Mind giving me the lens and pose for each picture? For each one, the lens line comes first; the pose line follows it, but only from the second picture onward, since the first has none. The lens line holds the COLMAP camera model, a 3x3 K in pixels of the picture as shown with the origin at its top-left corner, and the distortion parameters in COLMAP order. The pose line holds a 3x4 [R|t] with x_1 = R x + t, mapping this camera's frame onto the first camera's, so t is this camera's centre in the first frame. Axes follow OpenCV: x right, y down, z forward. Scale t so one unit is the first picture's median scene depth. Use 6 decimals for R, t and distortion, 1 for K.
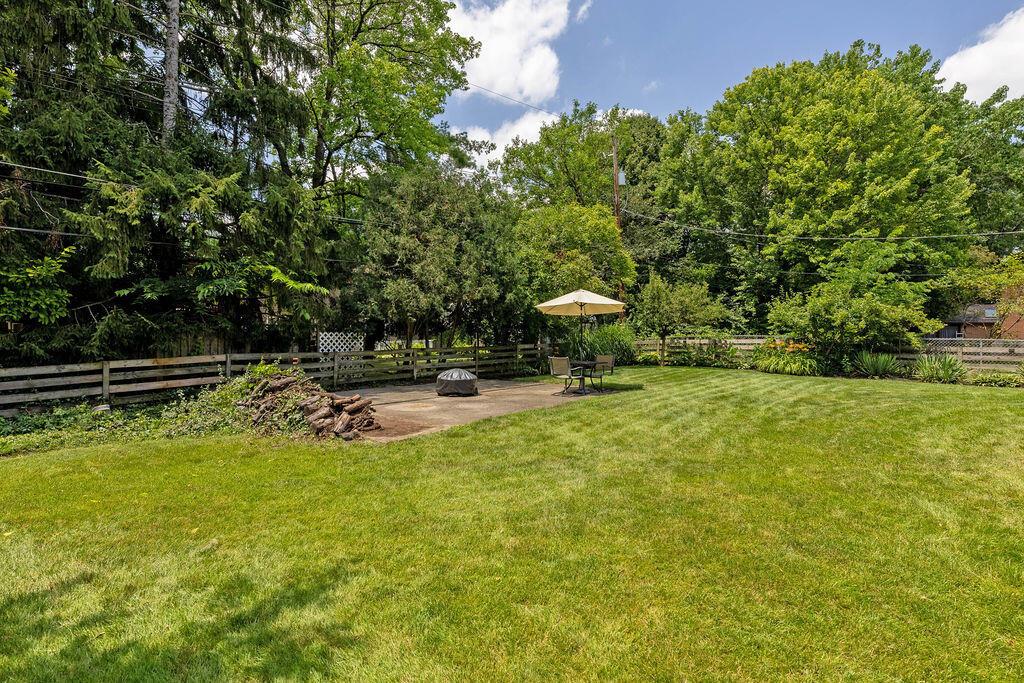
lens RADIAL K [[523.1, 0, 513.3], [0, 523.1, 341.7], [0, 0, 1]] dist [0.001188, -0.001010]
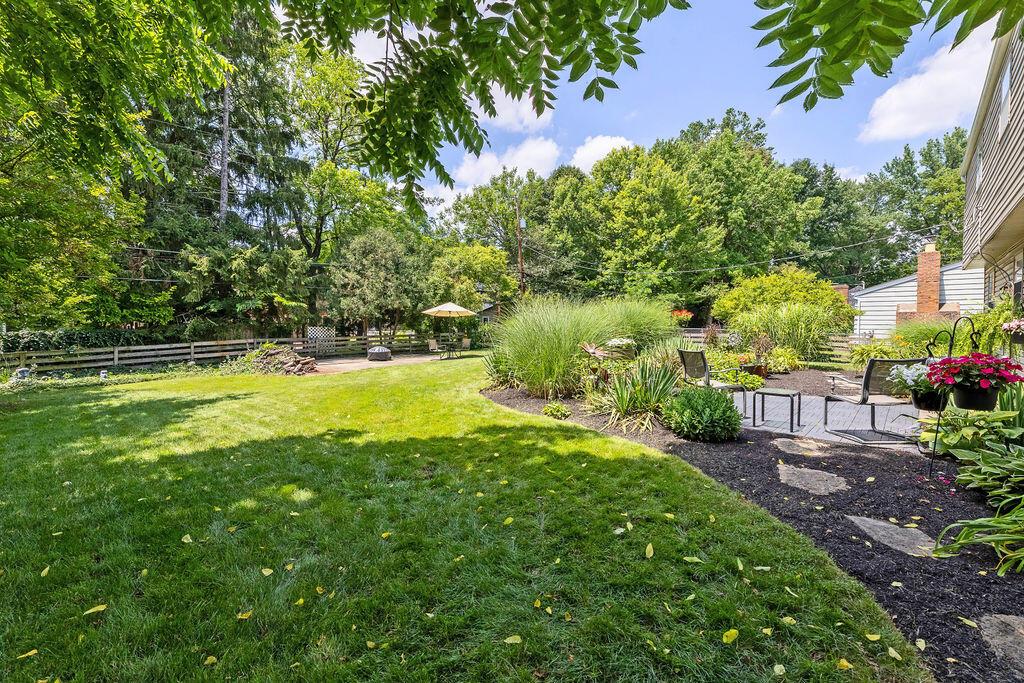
lens RADIAL K [[432.6, 0, 511.4], [0, 432.6, 335.8], [0, 0, 1]] dist [-0.001337, 0.000087]
pose [[0.999945, -0.003341, -0.009964, 0.467707], [0.003472, 0.999908, 0.013148, -0.005196], [0.009919, -0.013182, 0.999864, -0.651615]]
